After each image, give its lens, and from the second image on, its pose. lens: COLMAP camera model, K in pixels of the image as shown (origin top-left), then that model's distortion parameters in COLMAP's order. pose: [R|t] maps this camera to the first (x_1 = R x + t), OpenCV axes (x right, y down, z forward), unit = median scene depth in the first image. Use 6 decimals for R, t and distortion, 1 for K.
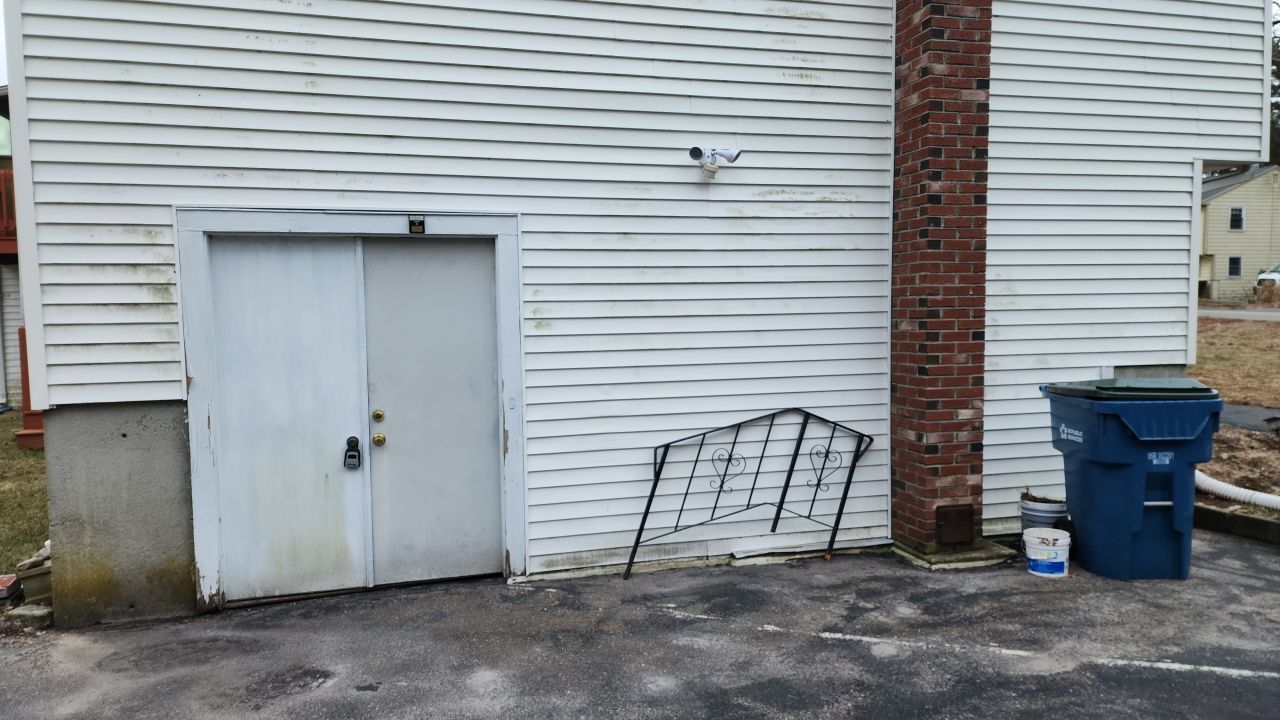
lens RADIAL K [[853.9, 0, 640.0], [0, 853.9, 360.0], [0, 0, 1]] dist [0.086069, -0.082789]
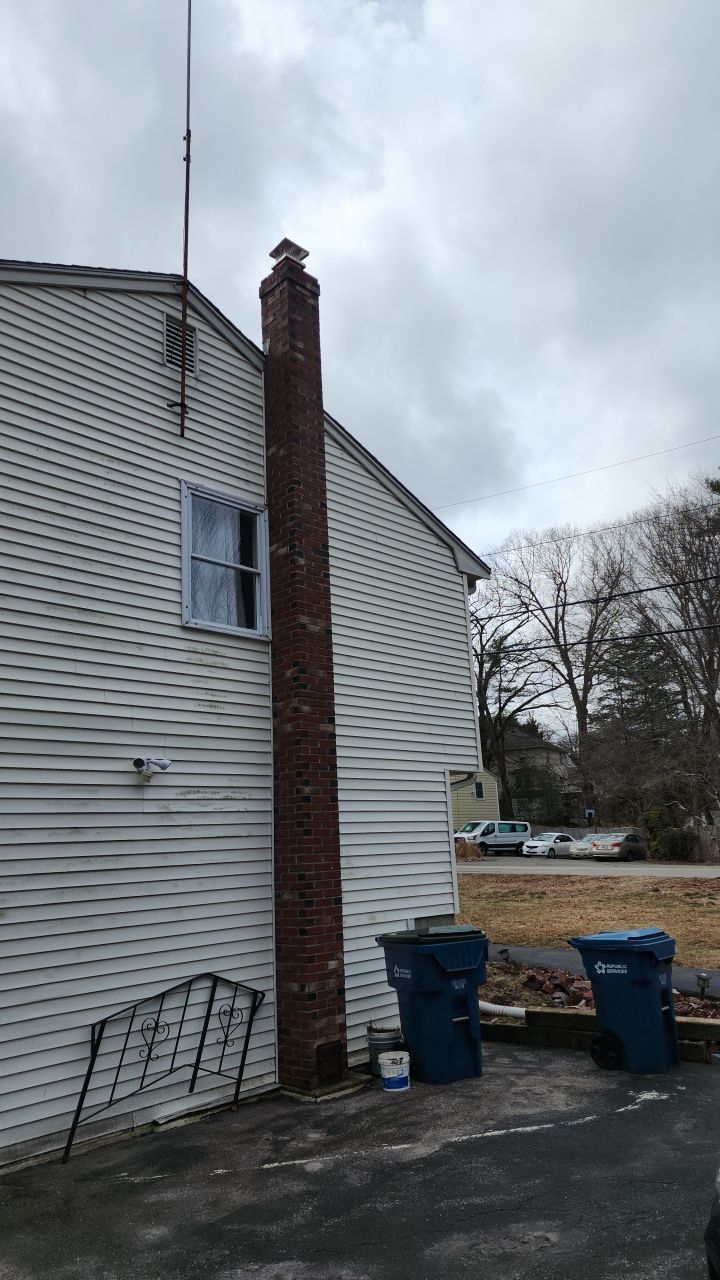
lens RADIAL K [[853.9, 0, 360.0], [0, 853.9, 640.0], [0, 0, 1]] dist [0.086069, -0.082789]
pose [[0.866660, 0.092502, 0.490249, -0.277941], [0.068237, 0.951447, -0.300152, -0.010212], [-0.494211, 0.293583, 0.818269, -0.240934]]
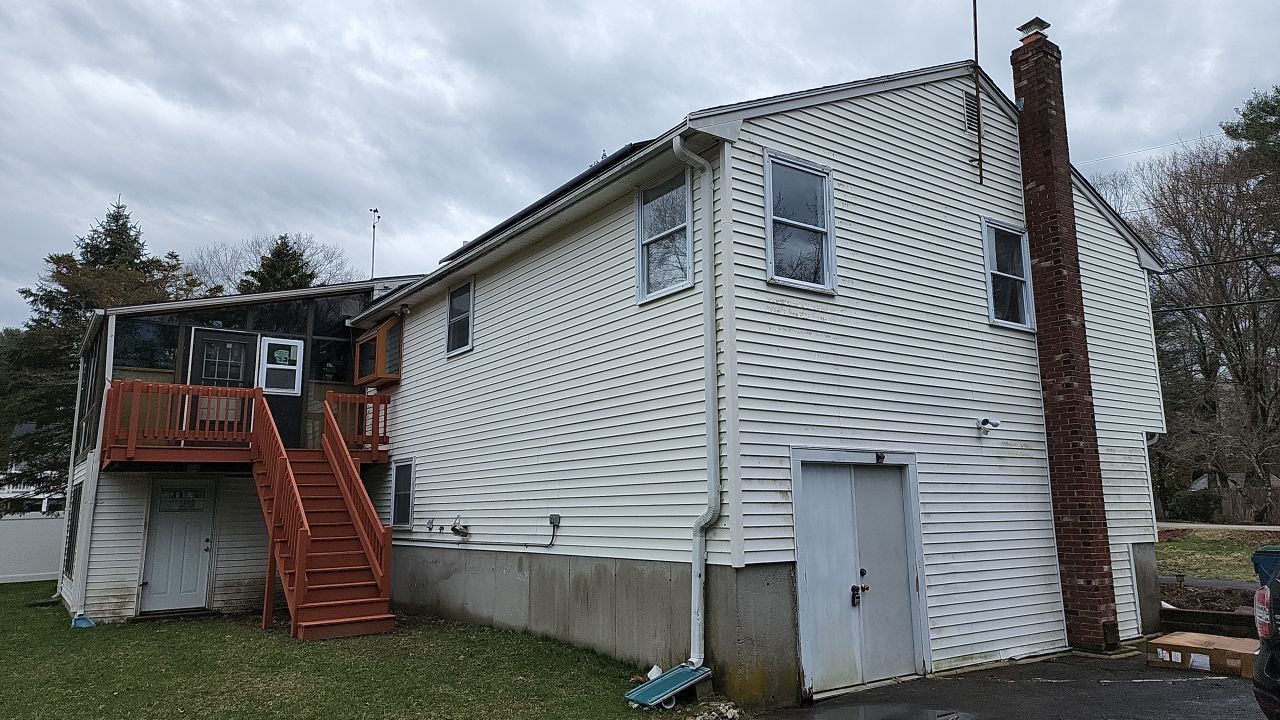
lens RADIAL K [[866.2, 0, 641.9], [0, 866.2, 344.5], [0, 0, 1]] dist [0.086783, -0.076959]
pose [[0.934654, 0.066093, 0.349363, -1.229688], [0.024380, 0.968346, -0.248419, 0.044965], [-0.354723, 0.240703, 0.903457, -0.455447]]
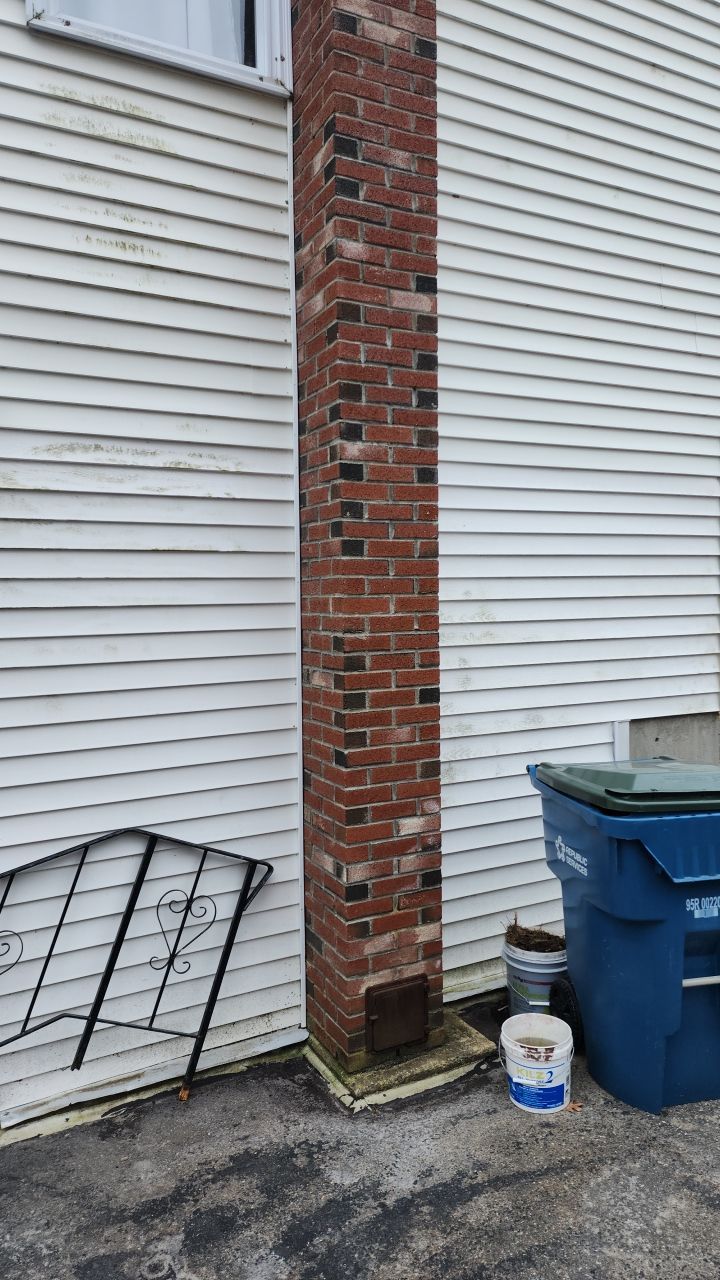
lens RADIAL K [[853.5, 0, 369.9], [0, 853.5, 623.5], [0, 0, 1]] dist [0.109585, -0.098774]
pose [[0.978200, -0.005741, 0.207586, 0.225440], [0.011274, 0.999612, -0.025479, -0.065102], [-0.207359, 0.027263, 0.977885, 0.414873]]
